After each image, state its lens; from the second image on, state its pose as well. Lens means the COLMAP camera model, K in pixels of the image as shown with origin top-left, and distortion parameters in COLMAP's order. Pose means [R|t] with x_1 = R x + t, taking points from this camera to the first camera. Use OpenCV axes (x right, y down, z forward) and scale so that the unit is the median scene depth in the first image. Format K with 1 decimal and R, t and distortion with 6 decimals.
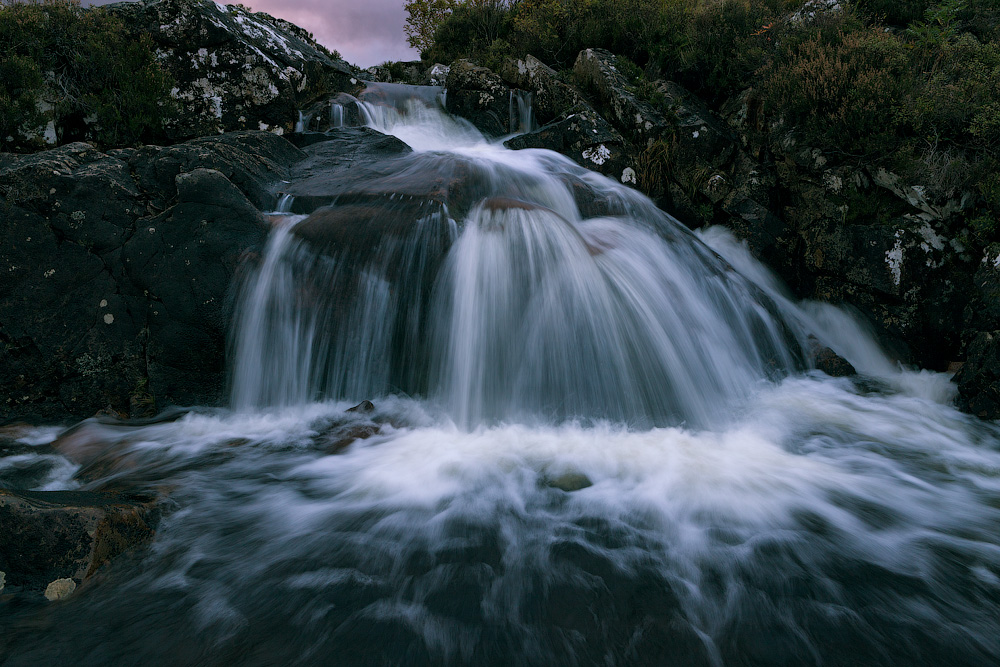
lens RADIAL K [[813.8, 0, 500.0], [0, 813.8, 333.5], [0, 0, 1]] dist [-0.008728, 0.004444]
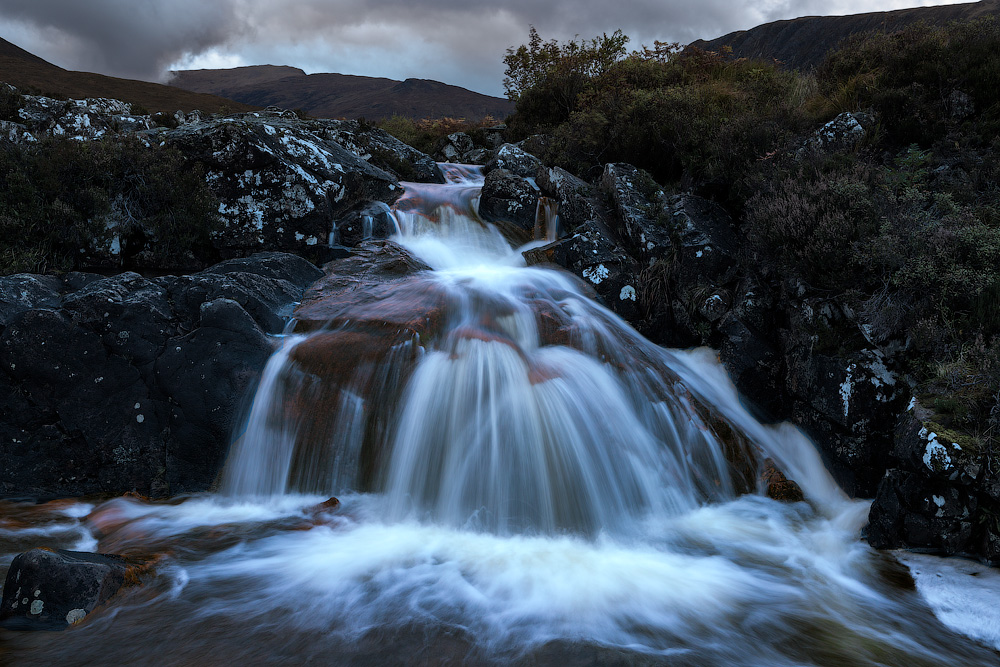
lens RADIAL K [[980.6, 0, 500.0], [0, 980.6, 333.5], [0, 0, 1]] dist [-0.000240, -0.004193]
pose [[0.989058, 0.038879, -0.142314, 0.187610], [-0.049340, 0.996275, -0.070727, -0.046898], [0.139034, 0.076975, 0.987291, -0.287913]]
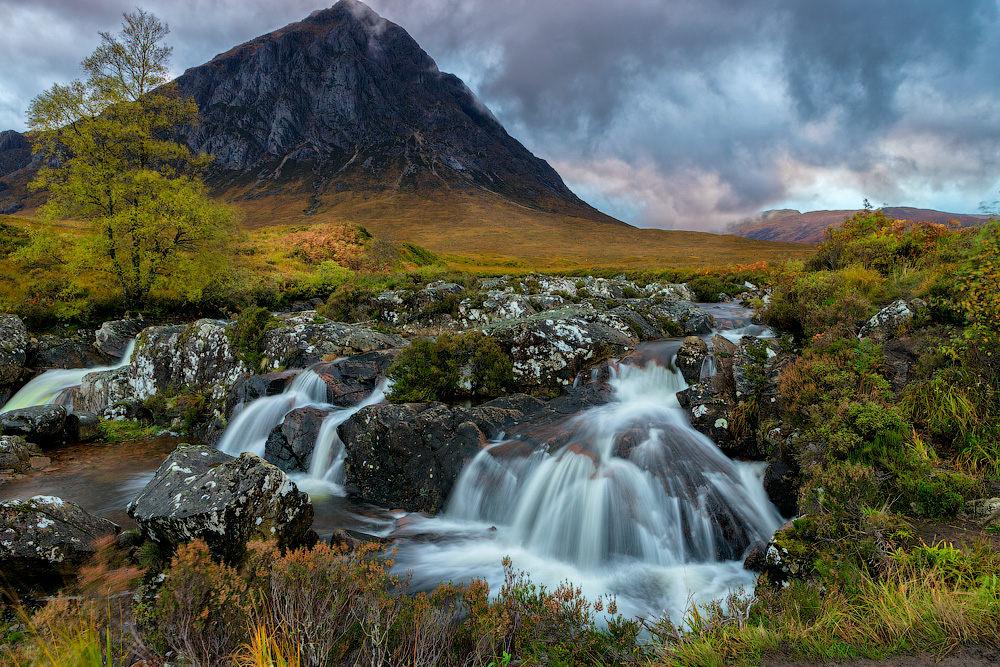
lens RADIAL K [[674.6, 0, 500.0], [0, 674.6, 333.5], [0, 0, 1]] dist [0.005129, 0.006980]
pose [[0.727208, 0.007650, -0.686375, 0.827958], [-0.118039, 0.986436, -0.114067, -0.173782], [0.676192, 0.163969, 0.718247, -0.362667]]
